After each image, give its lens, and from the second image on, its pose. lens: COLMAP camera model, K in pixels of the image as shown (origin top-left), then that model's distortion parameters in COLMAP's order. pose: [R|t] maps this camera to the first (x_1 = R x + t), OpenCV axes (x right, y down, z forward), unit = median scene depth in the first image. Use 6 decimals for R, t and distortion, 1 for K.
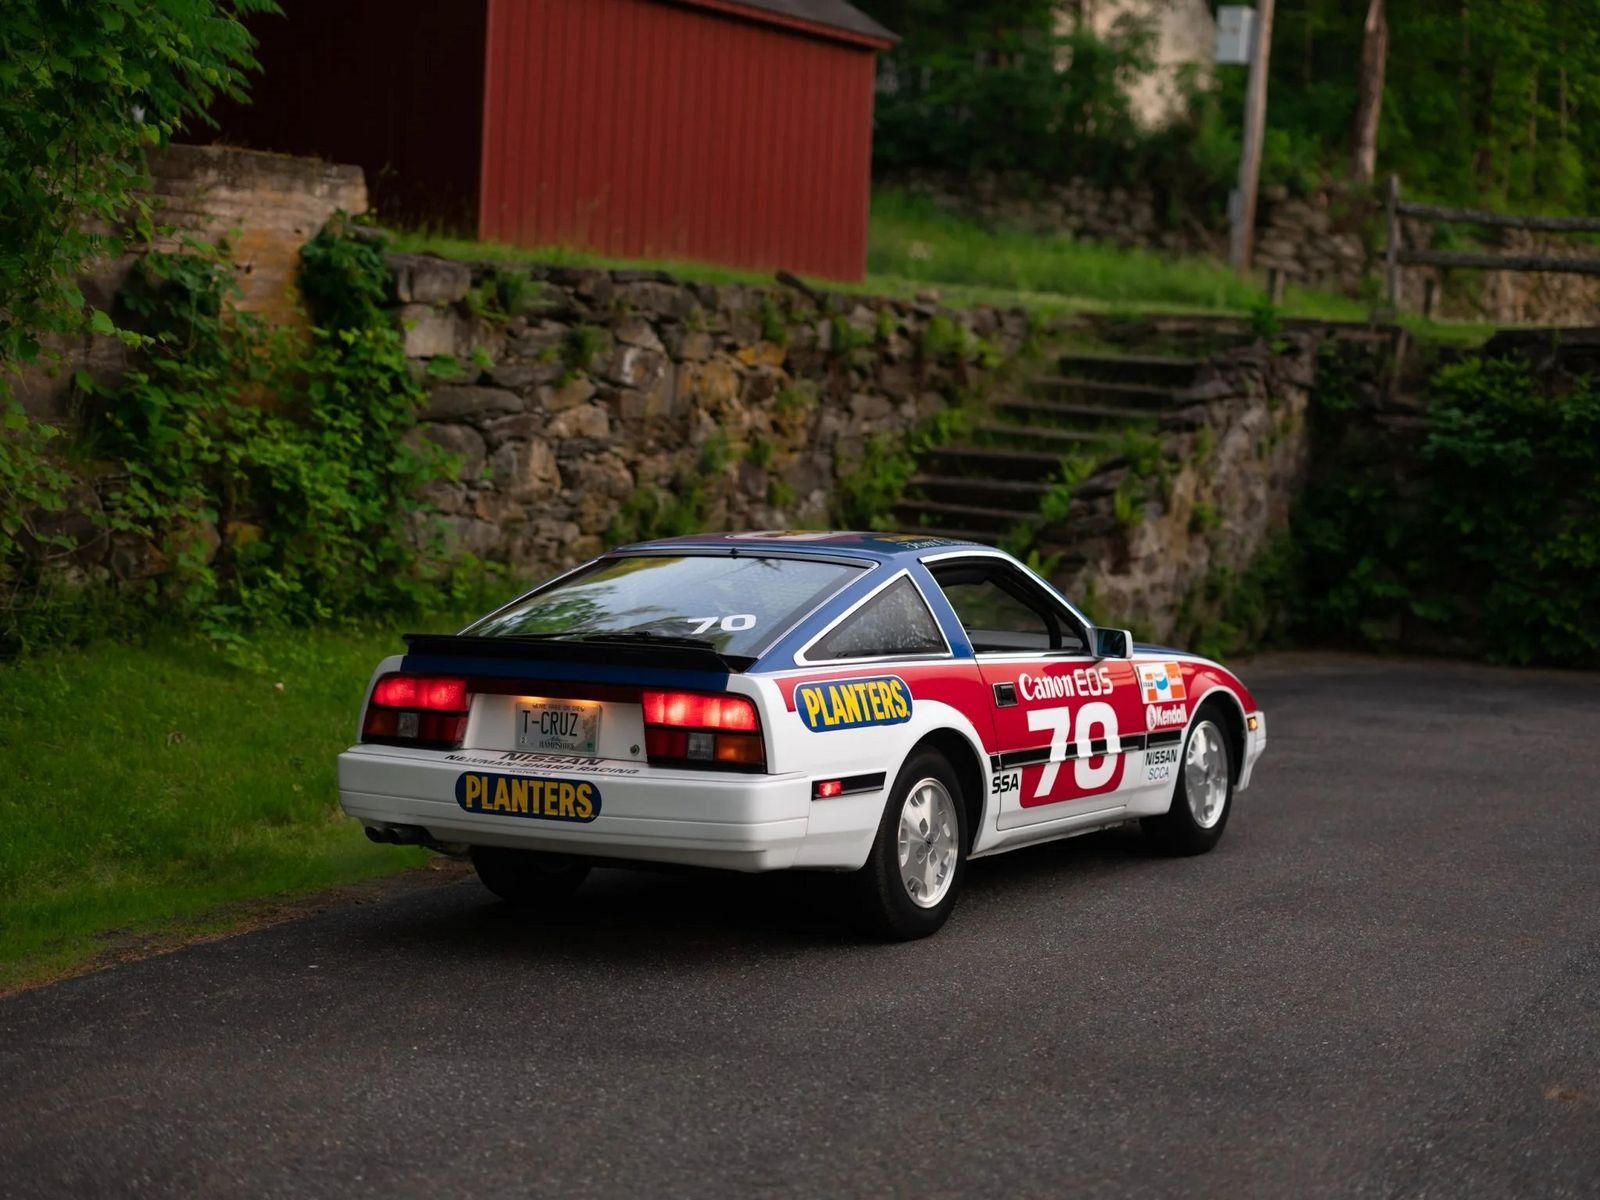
lens RADIAL K [[2989.6, 0, 800.0], [0, 2989.6, 600.0], [0, 0, 1]] dist [0.044236, -0.128171]
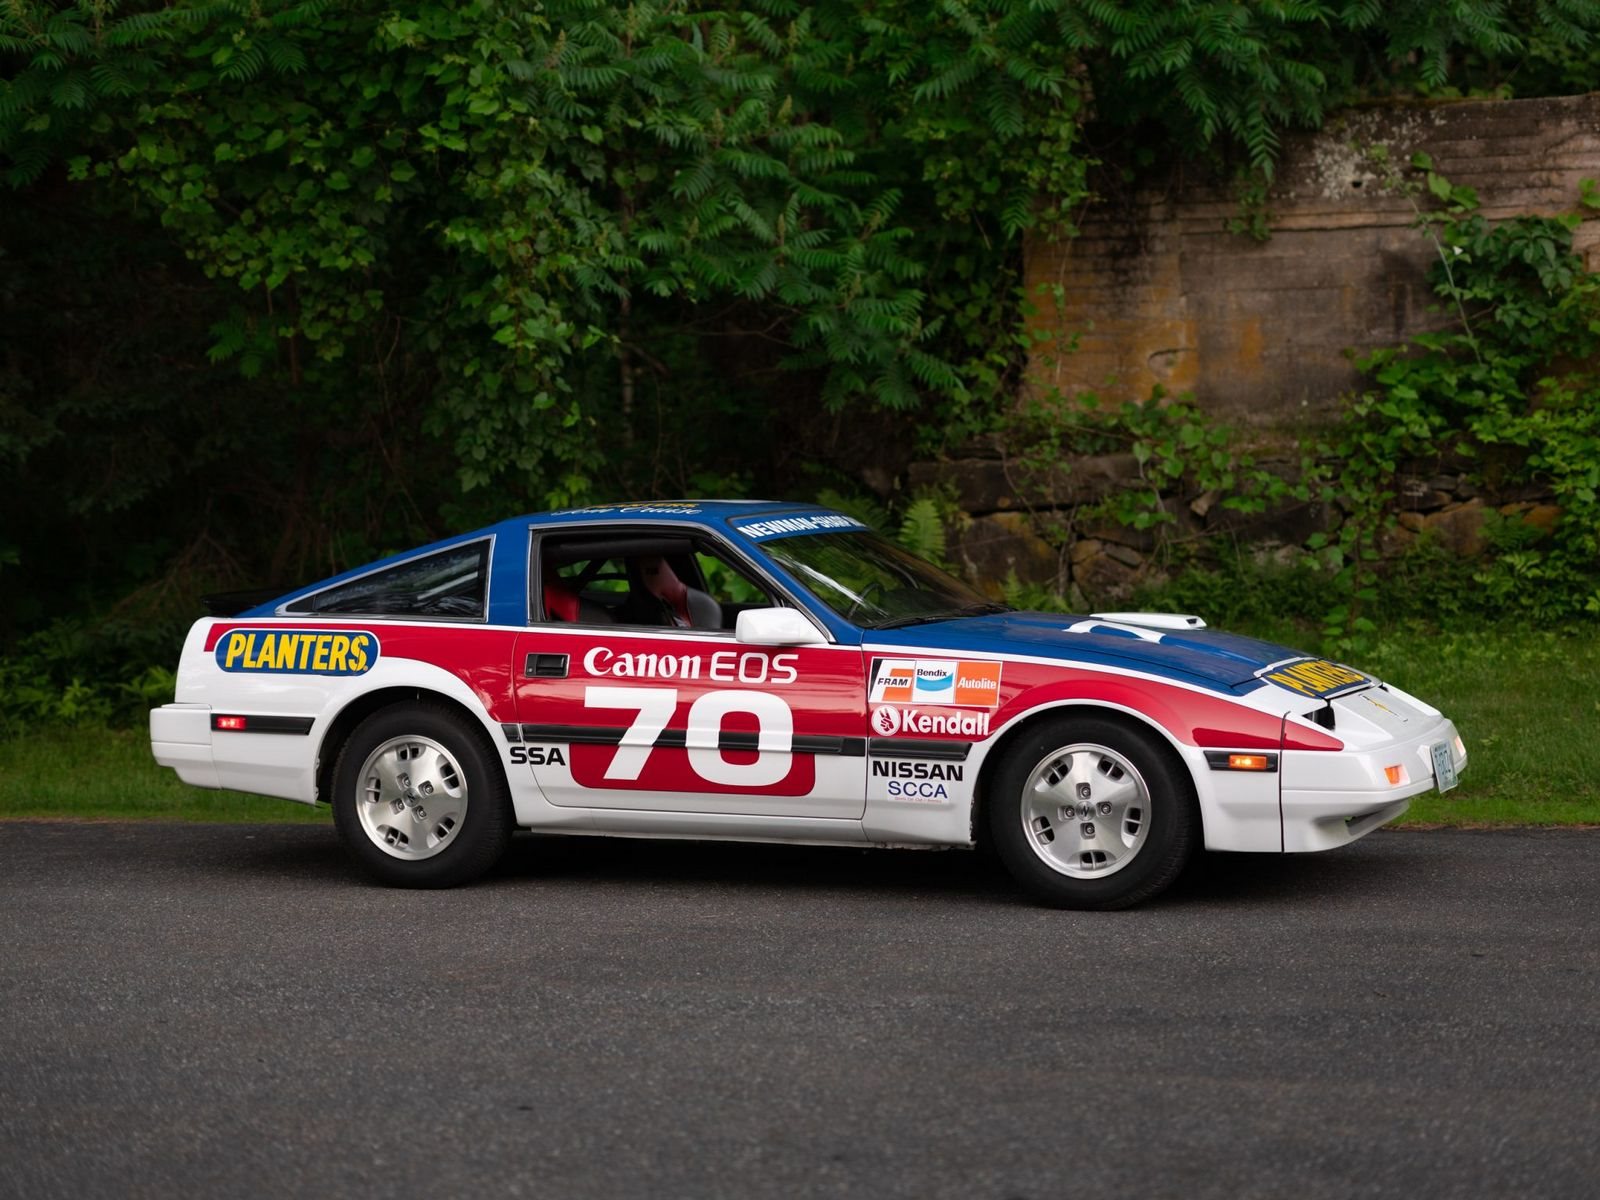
lens RADIAL K [[3283.0, 0, 800.0], [0, 3283.0, 600.0], [0, 0, 1]] dist [0.017239, -0.287764]
pose [[0.149281, 0.026453, -0.988441, 1.105719], [-0.033899, 0.999191, 0.021621, -0.015024], [0.988214, 0.030279, 0.150057, 0.897129]]
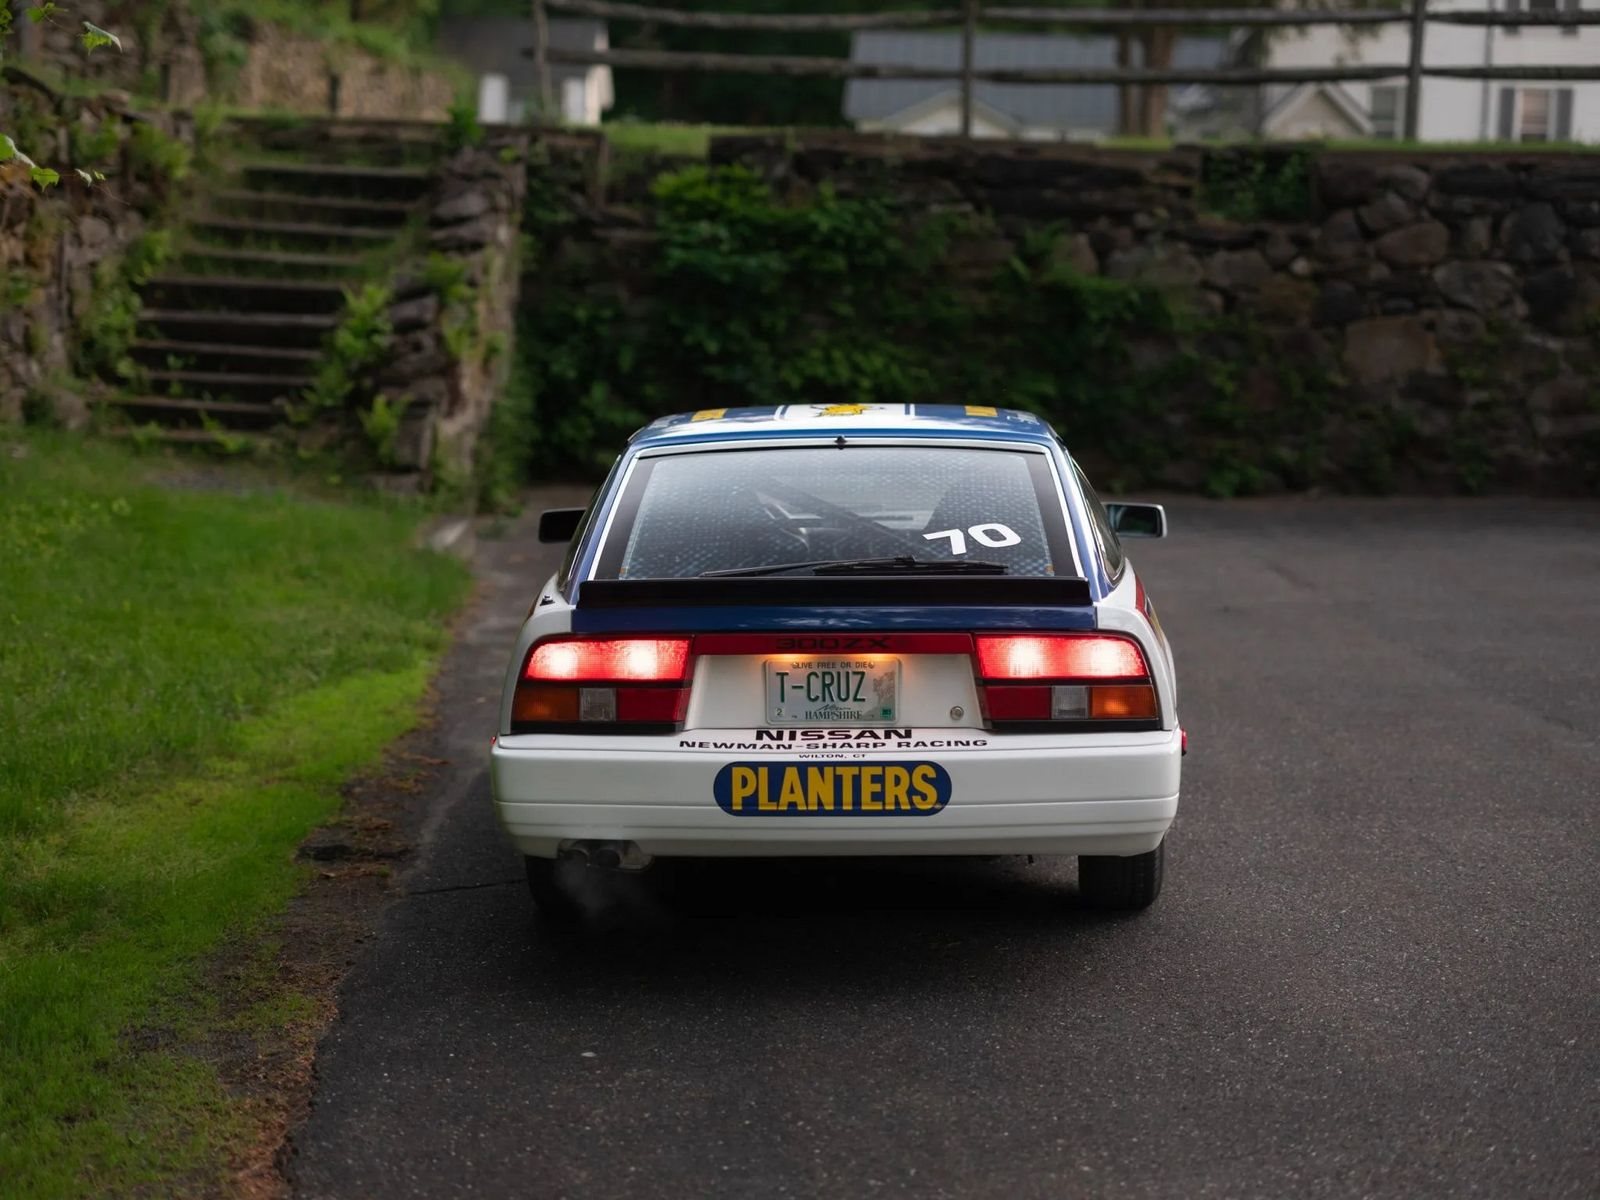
lens RADIAL K [[2989.6, 0, 800.0], [0, 2989.6, 600.0], [0, 0, 1]] dist [0.044236, -0.128171]
pose [[0.880900, -0.078583, 0.466732, -0.393139], [0.046672, 0.995737, 0.079562, -0.036701], [-0.470995, -0.048303, 0.880813, 0.304168]]
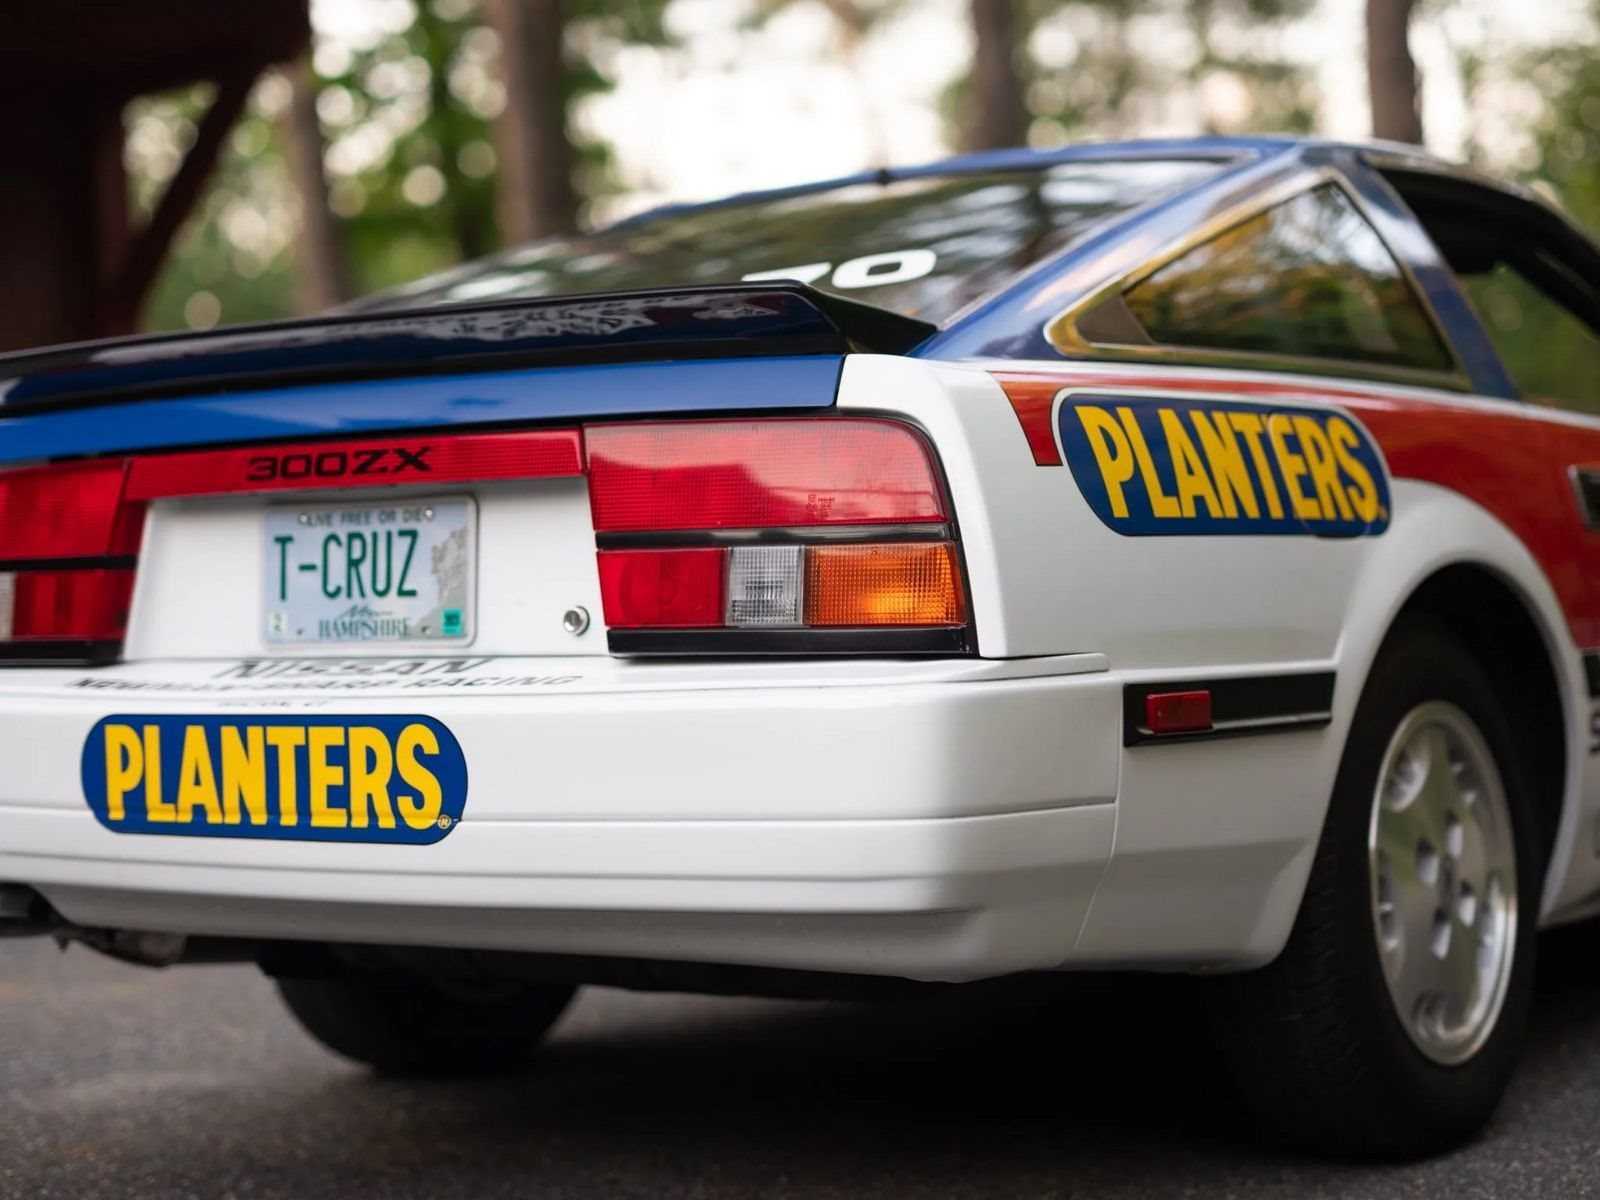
lens RADIAL K [[2989.6, 0, 800.0], [0, 2989.6, 600.0], [0, 0, 1]] dist [0.044236, -0.128171]
pose [[0.995962, -0.043131, -0.078737, -0.004046], [0.039871, 0.998300, -0.042515, 0.055376], [0.080436, 0.039204, 0.995988, 0.593169]]
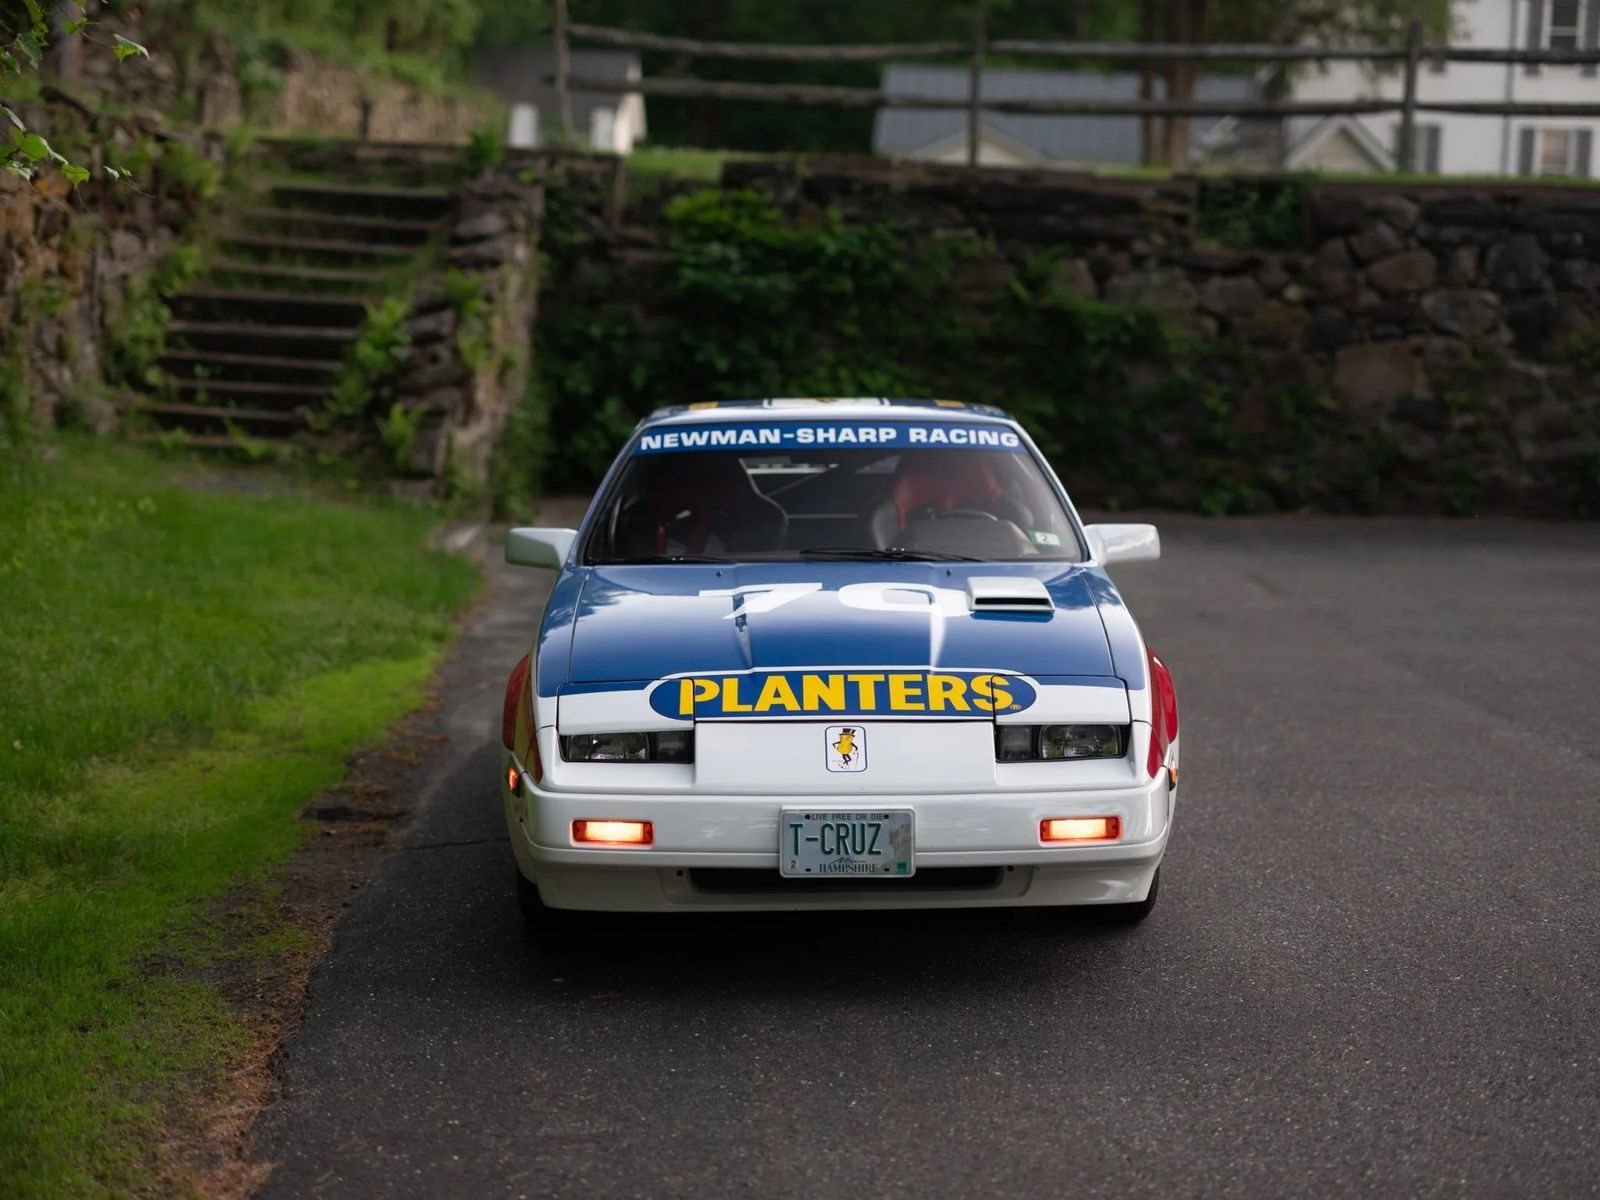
lens RADIAL K [[2989.6, 0, 800.0], [0, 2989.6, 600.0], [0, 0, 1]] dist [0.044236, -0.128171]
pose [[0.886491, -0.062812, 0.458462, -0.406350], [0.035756, 0.997081, 0.067467, -0.025156], [-0.461361, -0.043416, 0.886149, 0.244400]]
